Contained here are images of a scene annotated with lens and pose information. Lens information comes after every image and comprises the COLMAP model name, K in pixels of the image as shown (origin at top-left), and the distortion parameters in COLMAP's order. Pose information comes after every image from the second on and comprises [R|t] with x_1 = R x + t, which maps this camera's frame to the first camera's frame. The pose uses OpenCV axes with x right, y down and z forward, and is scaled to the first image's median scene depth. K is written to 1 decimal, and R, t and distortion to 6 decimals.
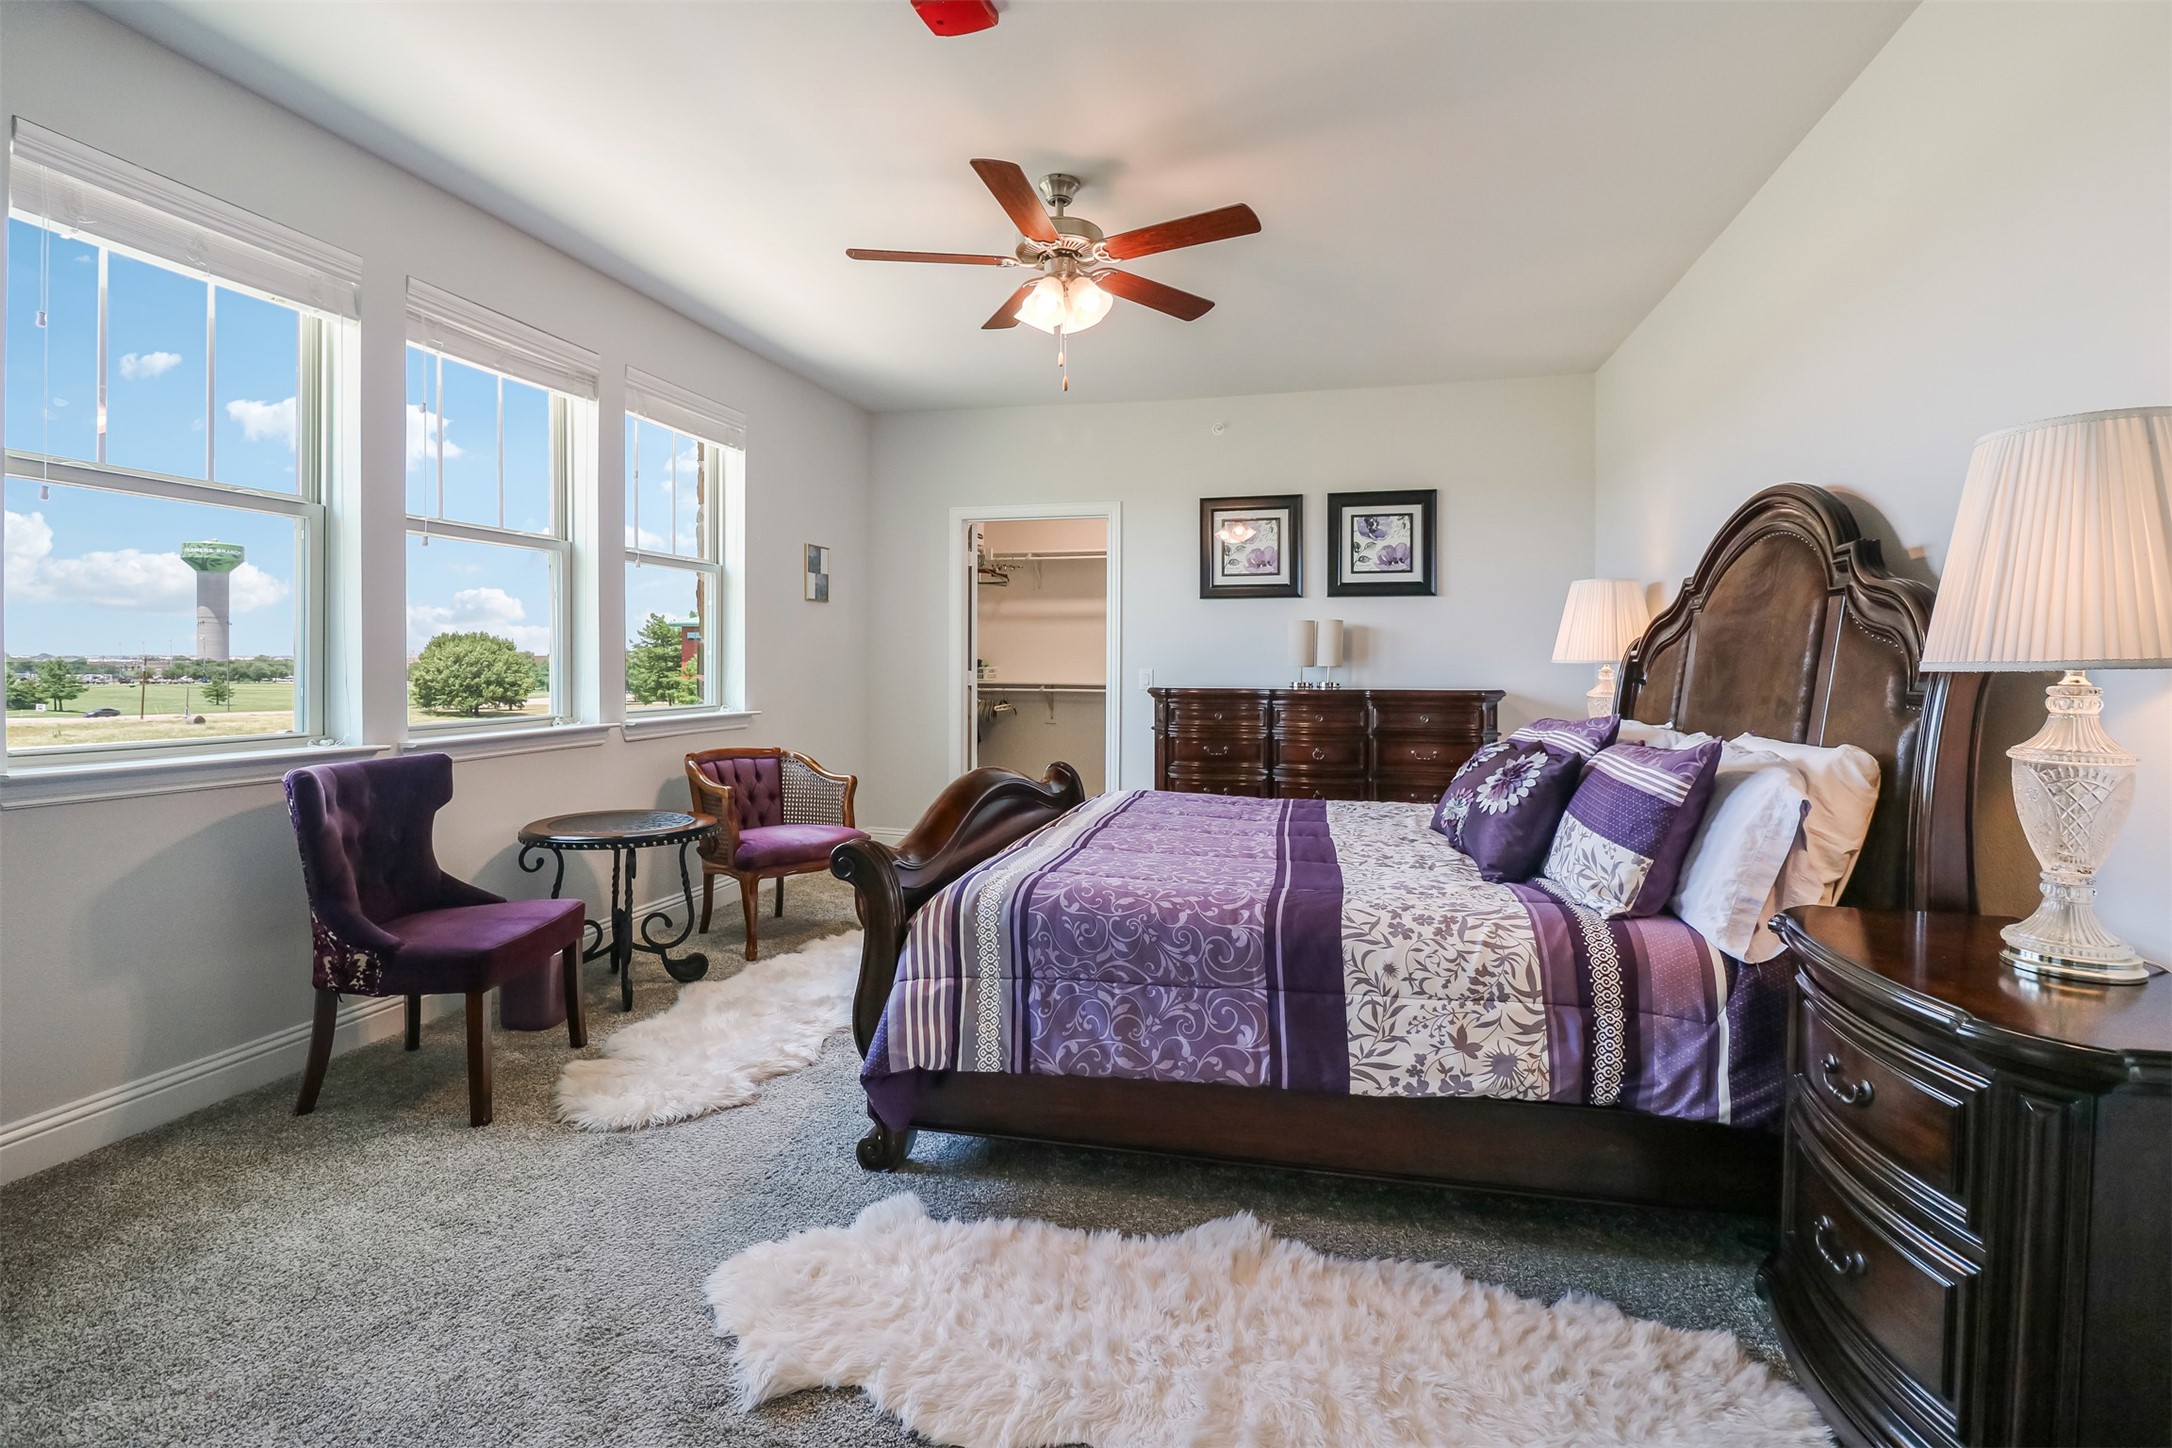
lens RADIAL K [[1025.3, 0, 1079.6], [0, 1025.3, 673.7], [0, 0, 1]] dist [0.000582, -0.008750]
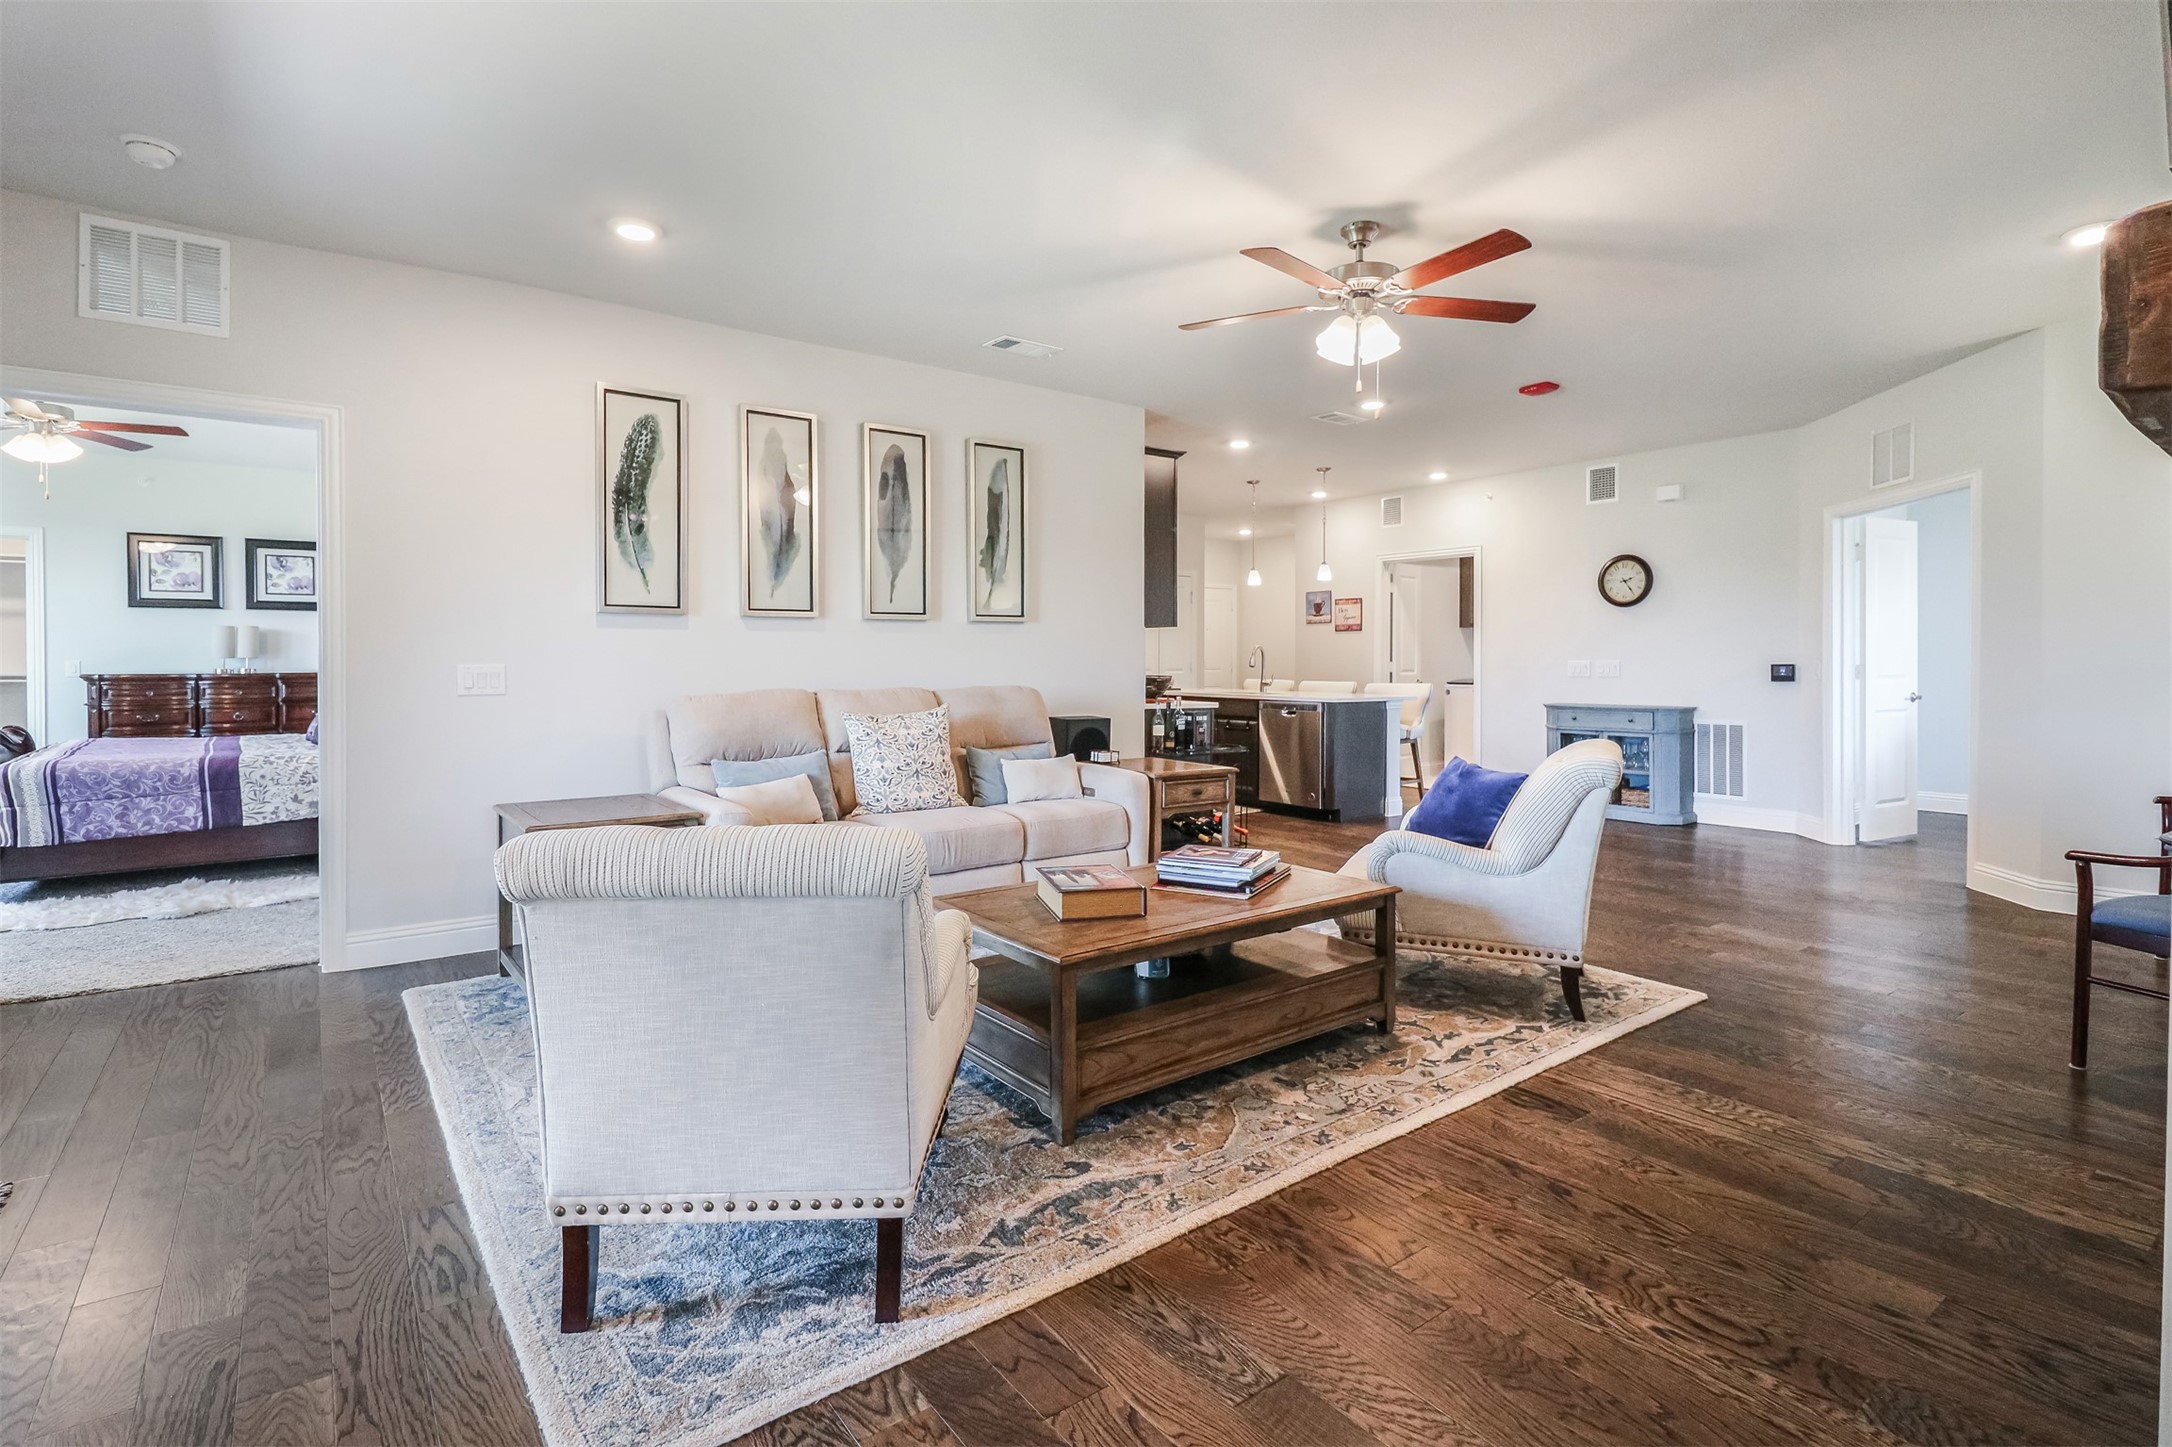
lens RADIAL K [[1025.3, 0, 1079.6], [0, 1025.3, 673.2], [0, 0, 1]] dist [0.000582, -0.008750]
pose [[0.620388, -0.014848, 0.784154, -0.299971], [0.009774, 0.999890, 0.011201, 0.018709], [-0.784234, 0.000715, 0.620465, -1.533924]]
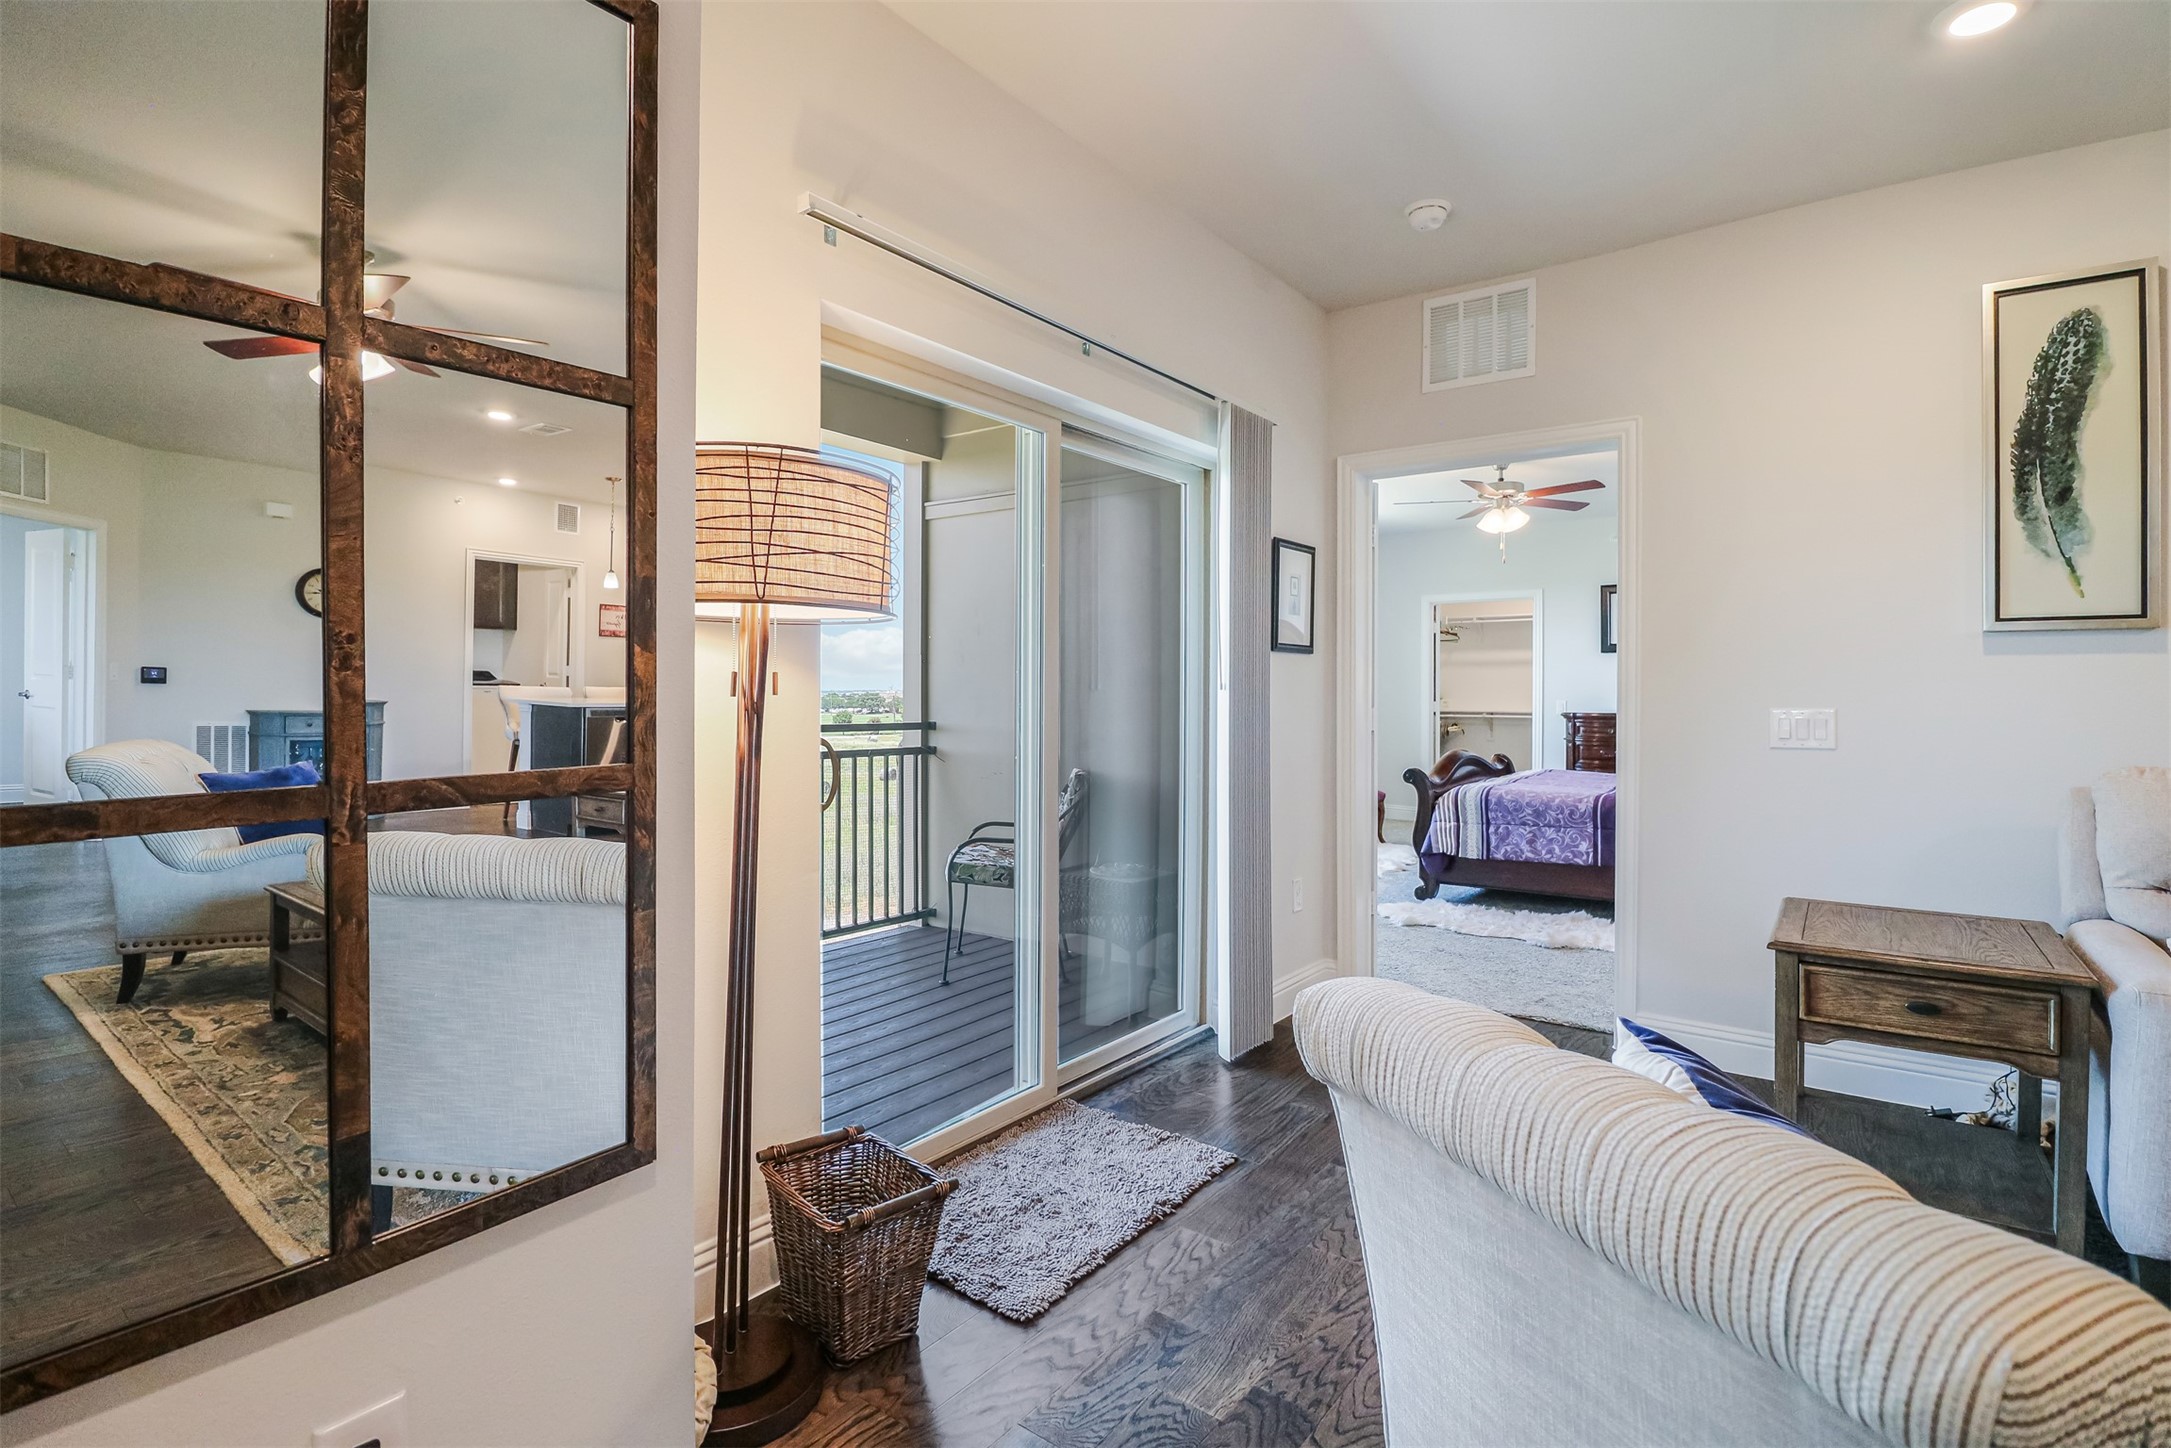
lens RADIAL K [[1043.4, 0, 1081.4], [0, 1043.4, 692.5], [0, 0, 1]] dist [-0.001002, -0.012021]
pose [[0.922715, -0.000635, -0.385483, 0.010145], [-0.005090, 0.999891, -0.013830, 0.016606], [0.385450, 0.014723, 0.922611, -1.317113]]
